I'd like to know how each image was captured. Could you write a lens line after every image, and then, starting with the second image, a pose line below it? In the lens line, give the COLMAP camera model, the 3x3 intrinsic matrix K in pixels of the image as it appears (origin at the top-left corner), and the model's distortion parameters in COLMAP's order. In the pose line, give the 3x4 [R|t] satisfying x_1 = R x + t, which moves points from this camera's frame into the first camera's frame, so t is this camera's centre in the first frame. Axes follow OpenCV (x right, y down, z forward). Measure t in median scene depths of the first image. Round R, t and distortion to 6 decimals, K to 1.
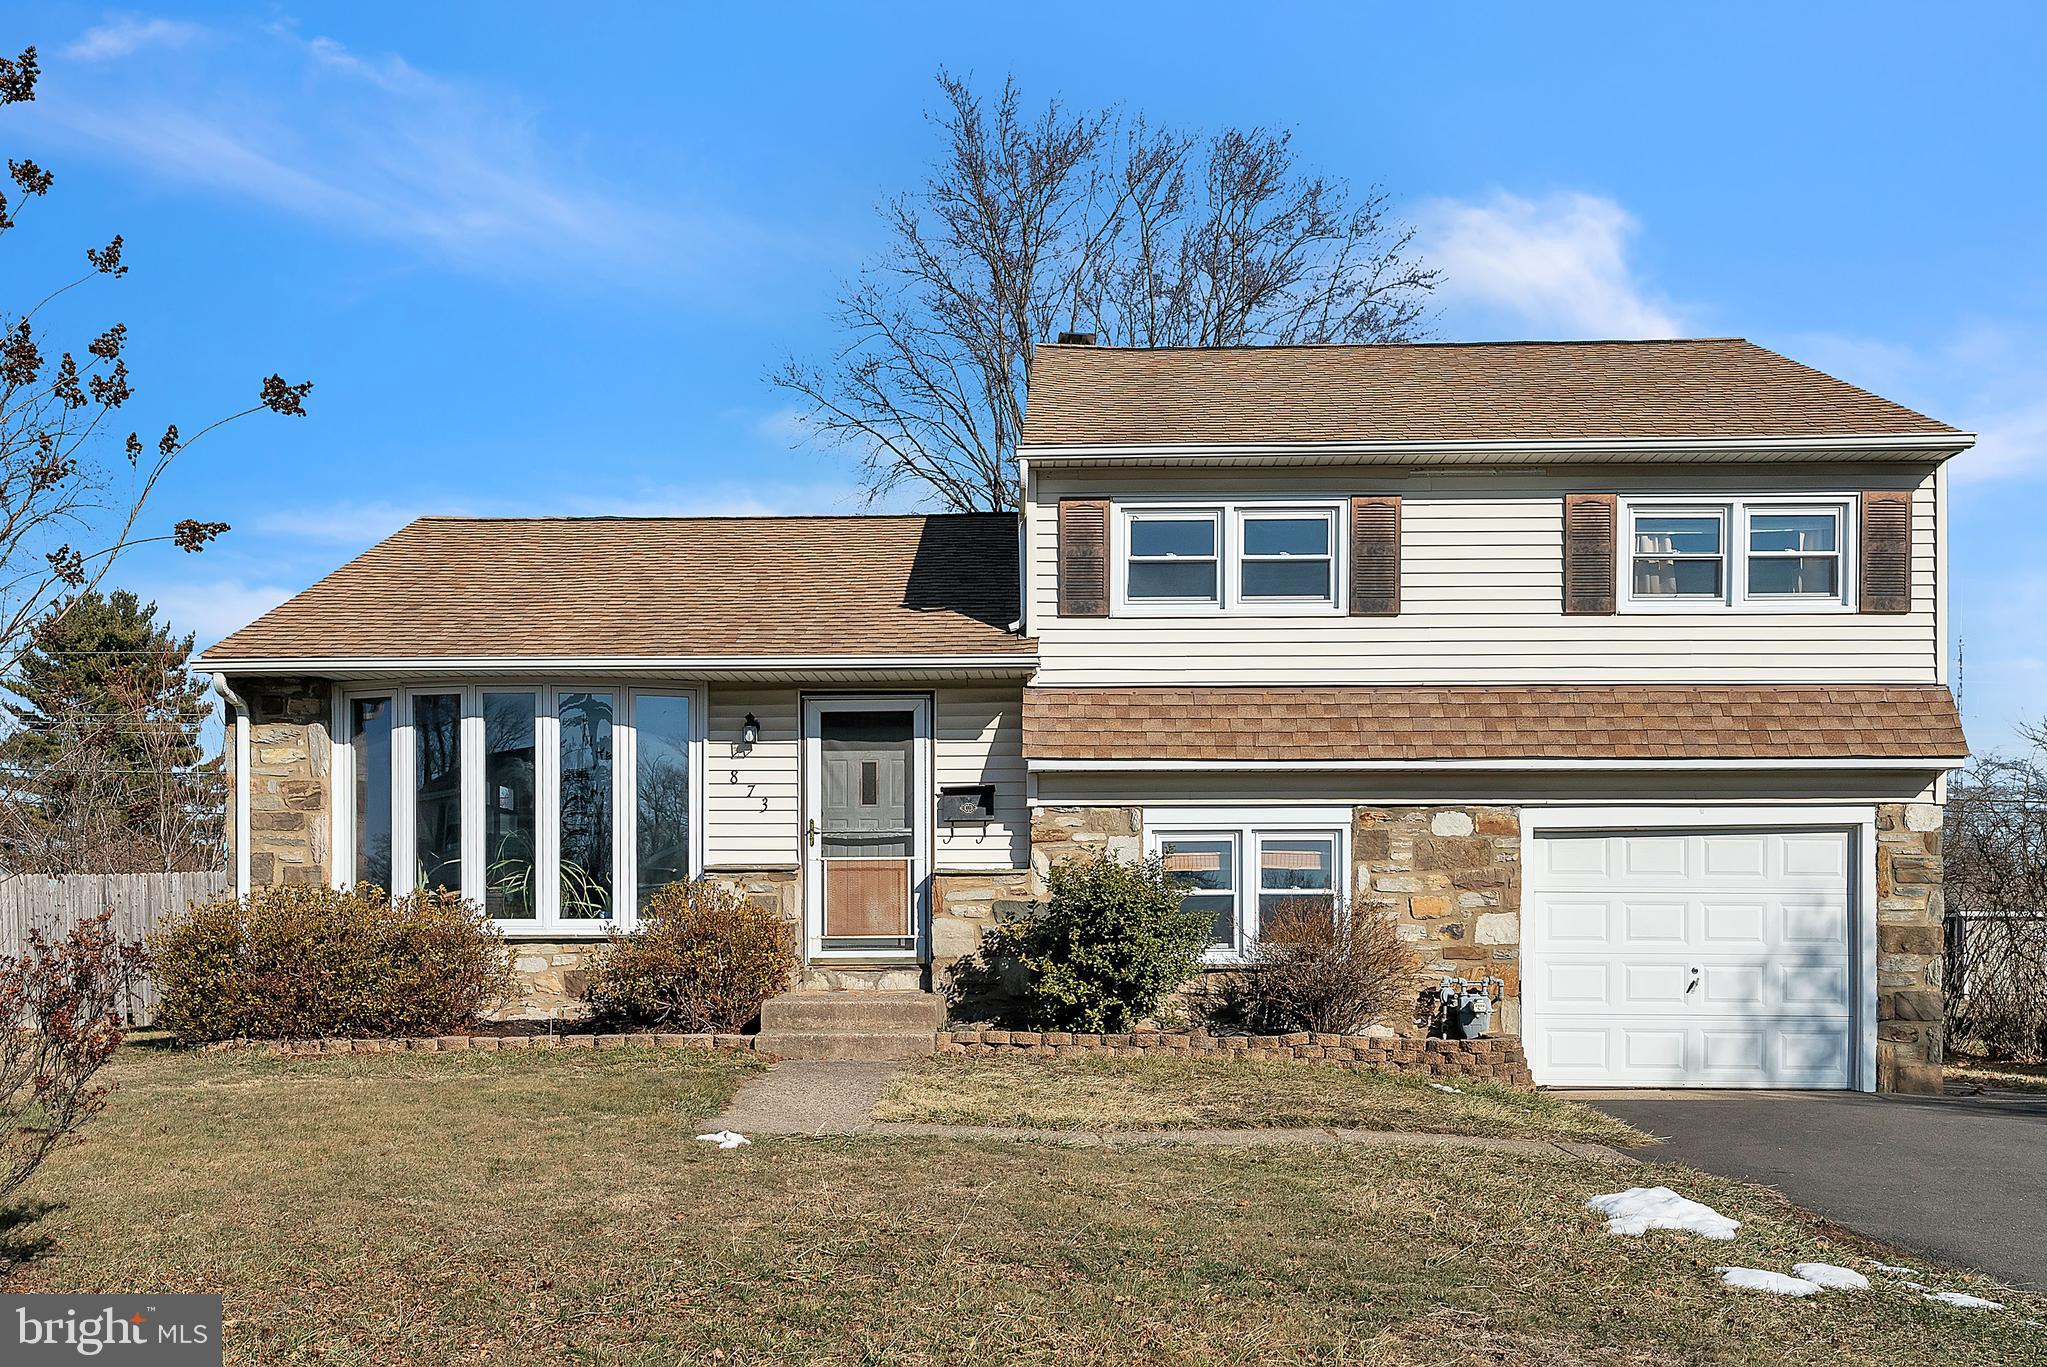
lens RADIAL K [[1832.6, 0, 1022.2], [0, 1832.6, 956.9], [0, 0, 1]] dist [-0.007644, 0.005926]
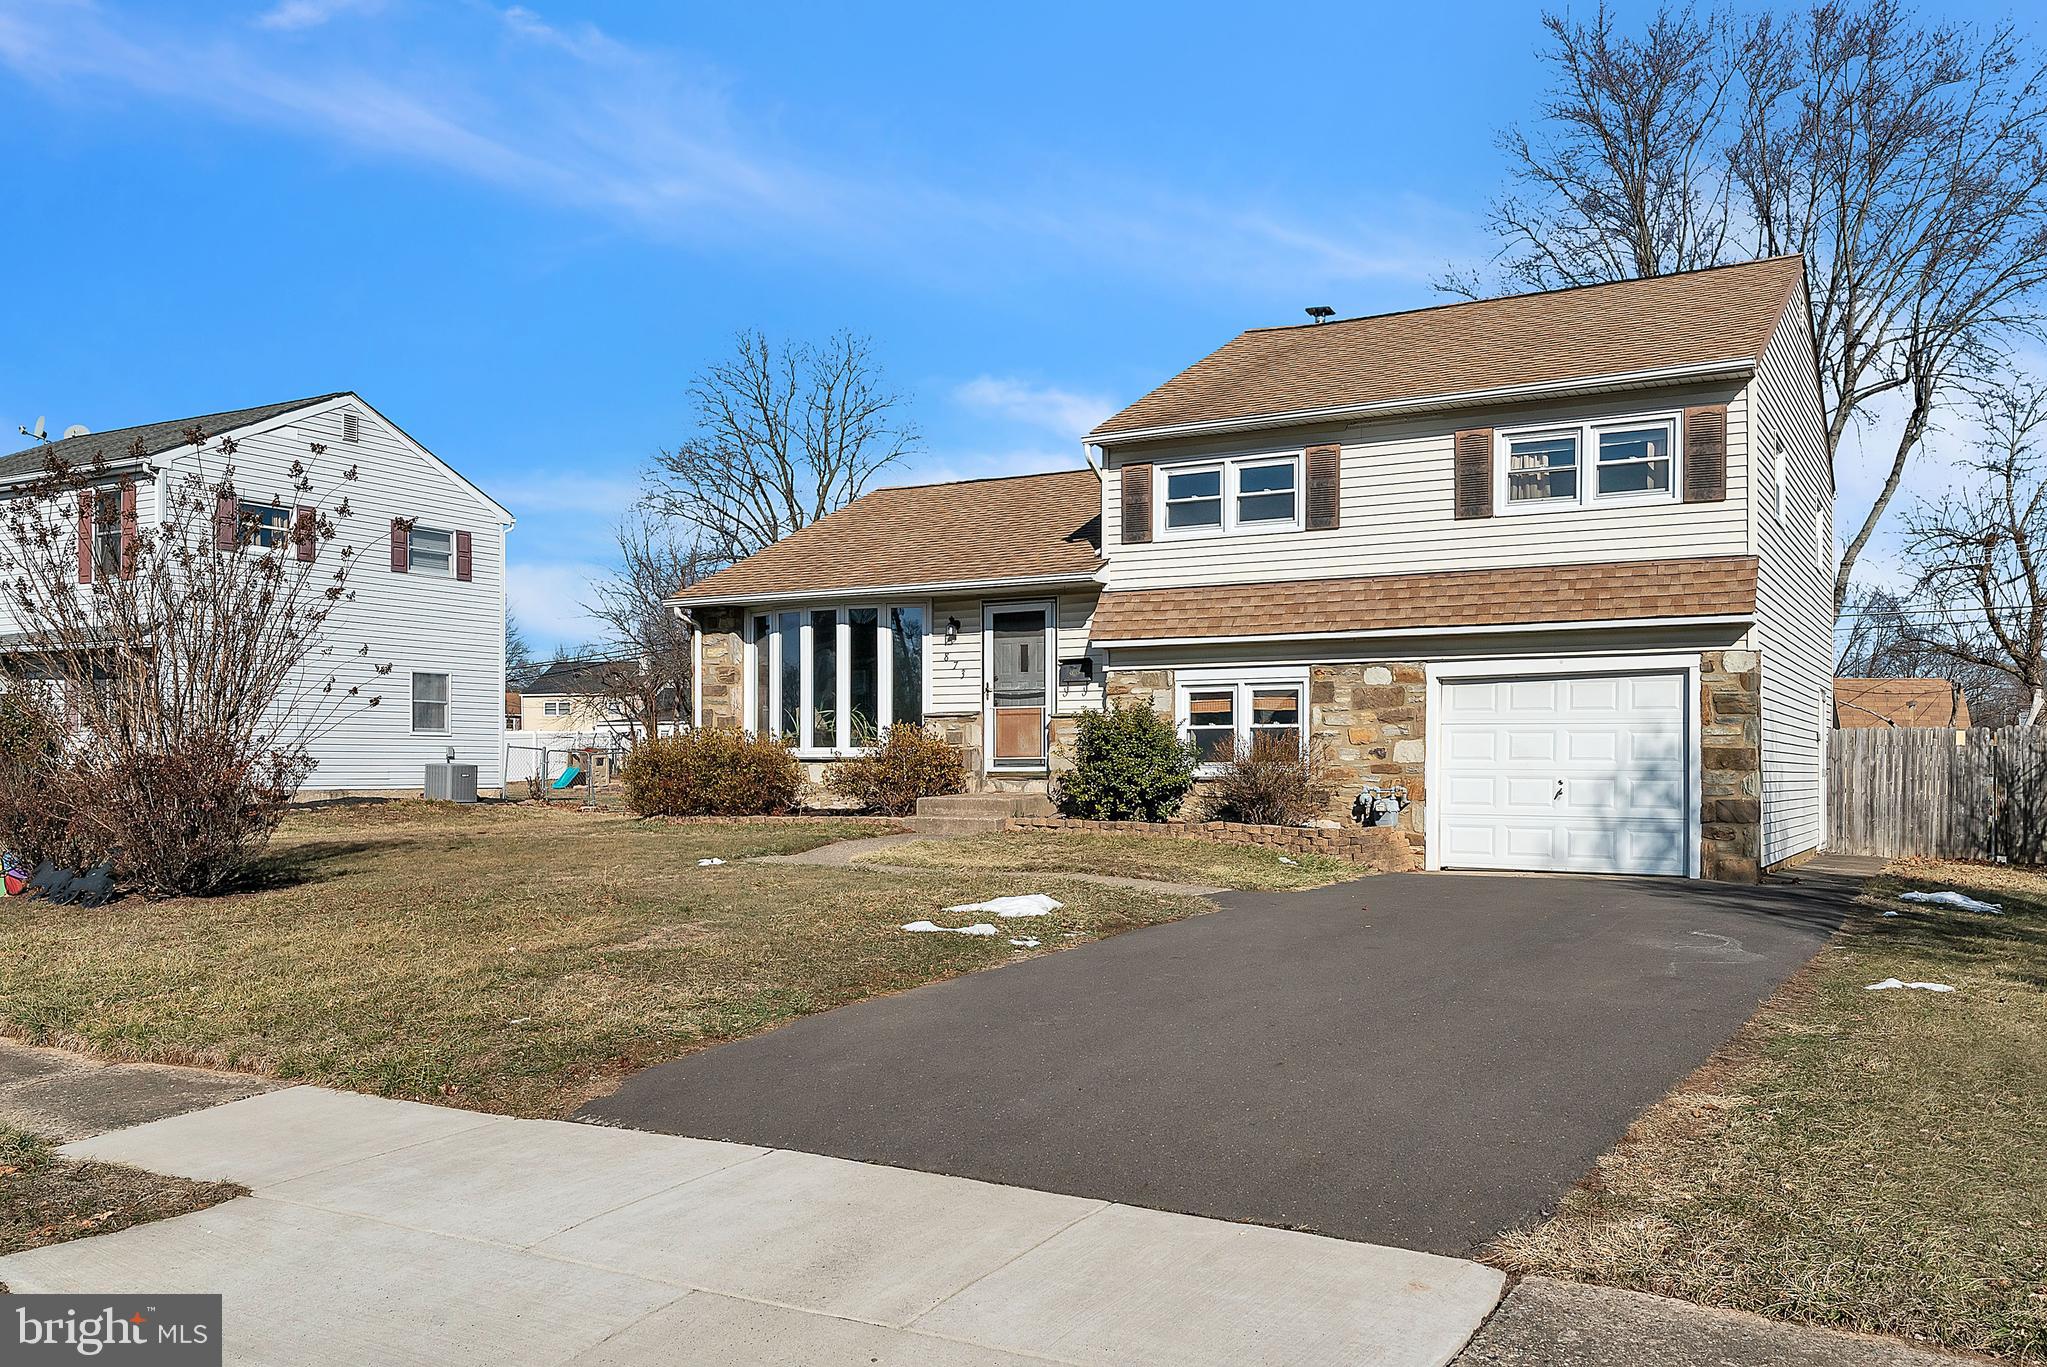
lens RADIAL K [[1644.1, 0, 1021.2], [0, 1644.1, 771.1], [0, 0, 1]] dist [-0.005543, -0.003412]
pose [[0.881972, 0.002270, -0.471297, 0.582154], [-0.005550, 0.999969, -0.005571, 0.008078], [0.471270, 0.007529, 0.881957, -0.223826]]
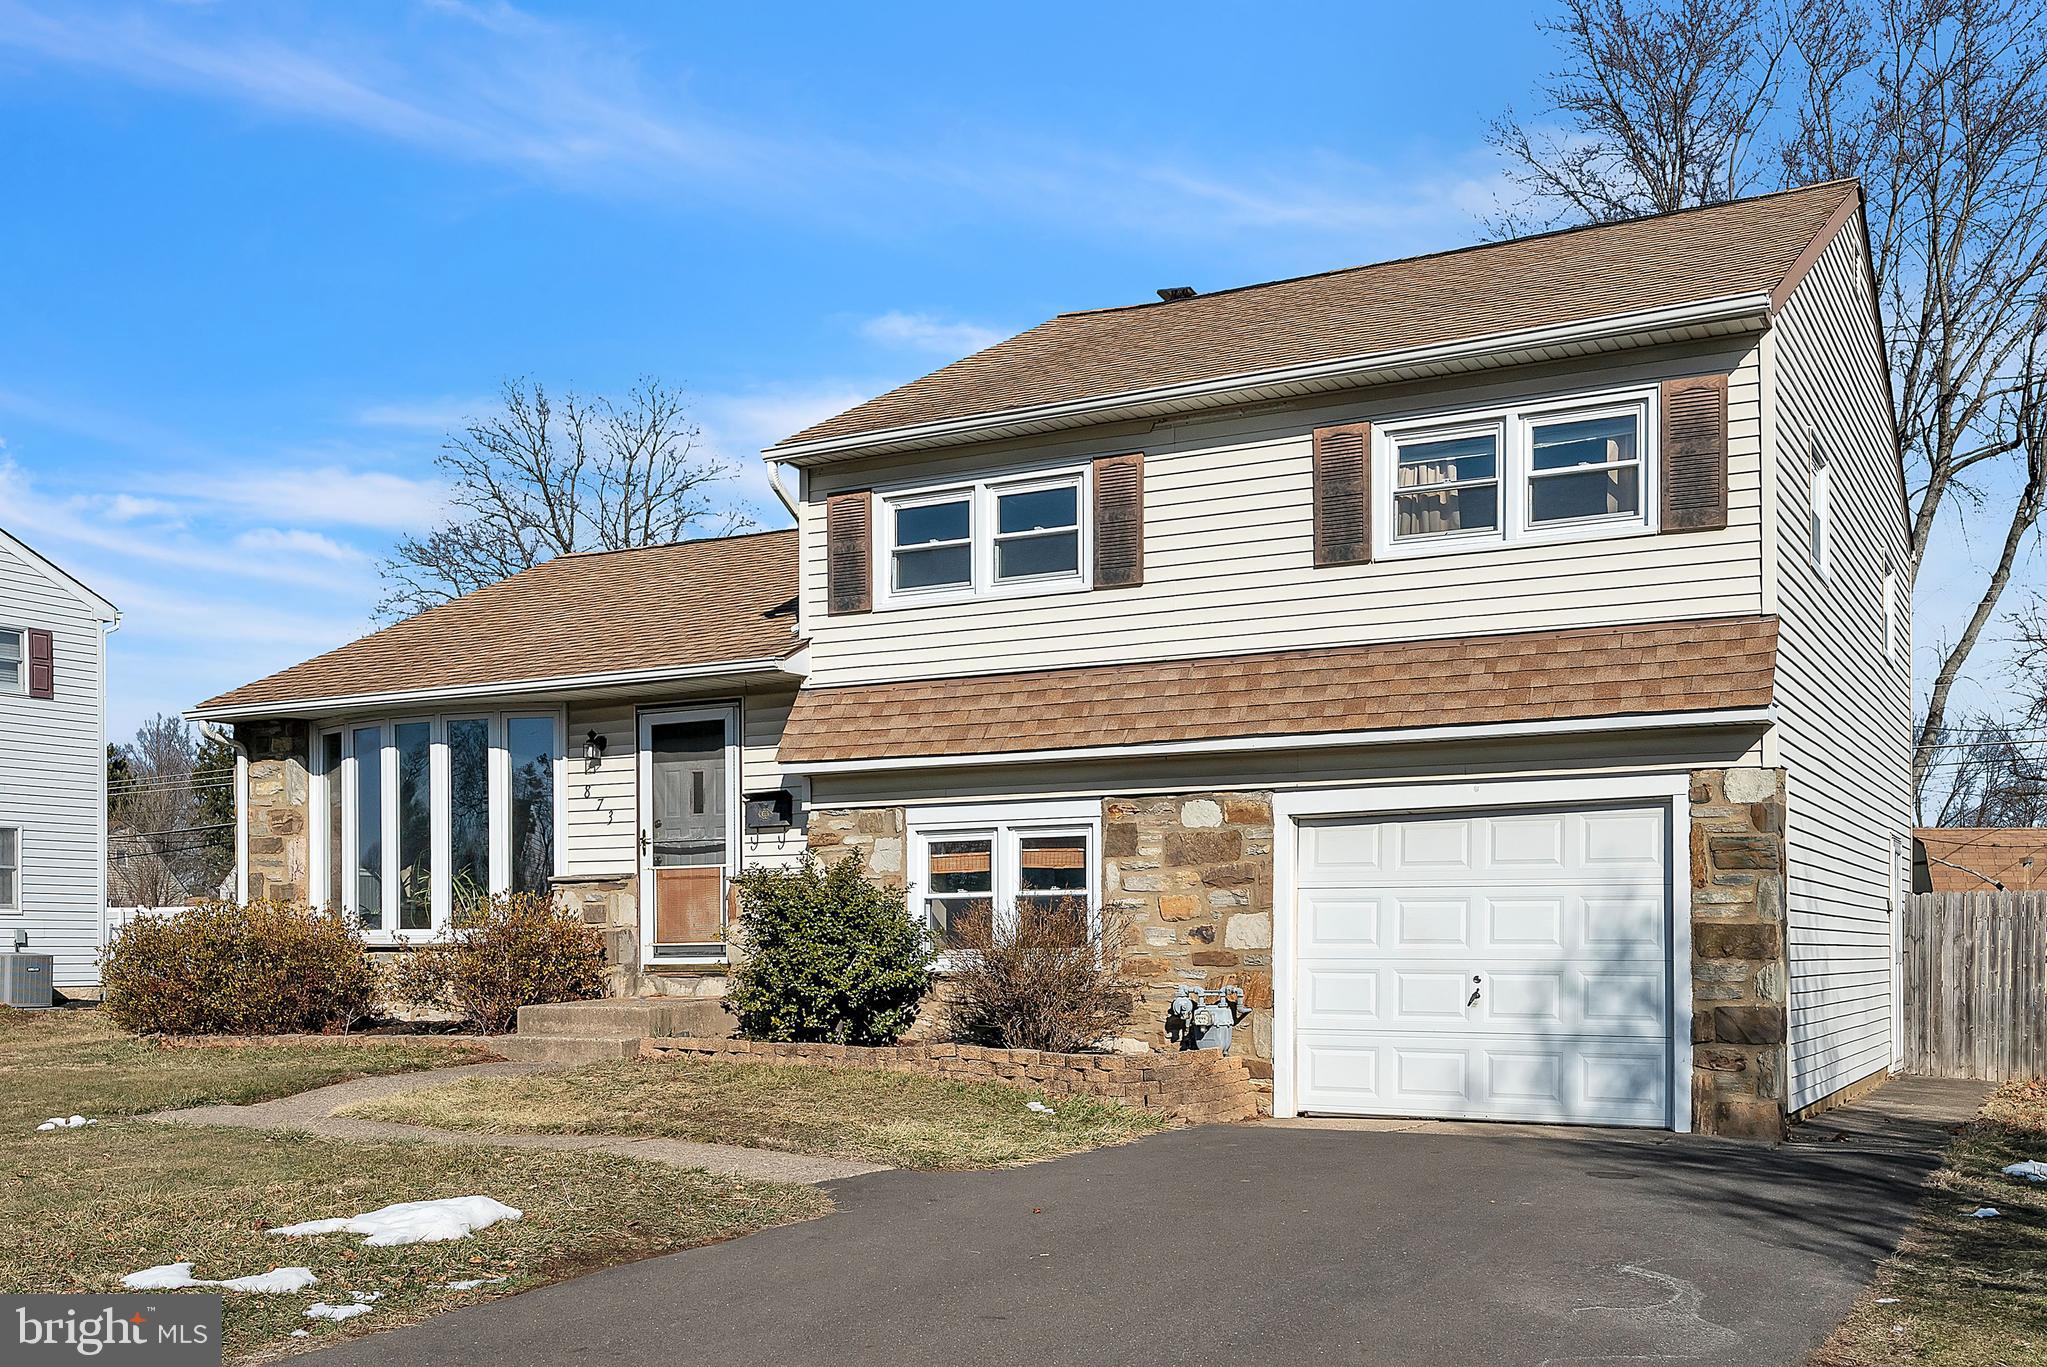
lens RADIAL K [[1993.1, 0, 1021.2], [0, 1993.1, 945.8], [0, 0, 1]] dist [0.002264, -0.019872]
pose [[0.895120, -0.004420, -0.445804, 0.586364], [0.000495, 0.999960, -0.008920, 0.000199], [0.445826, 0.007764, 0.895086, 0.094800]]
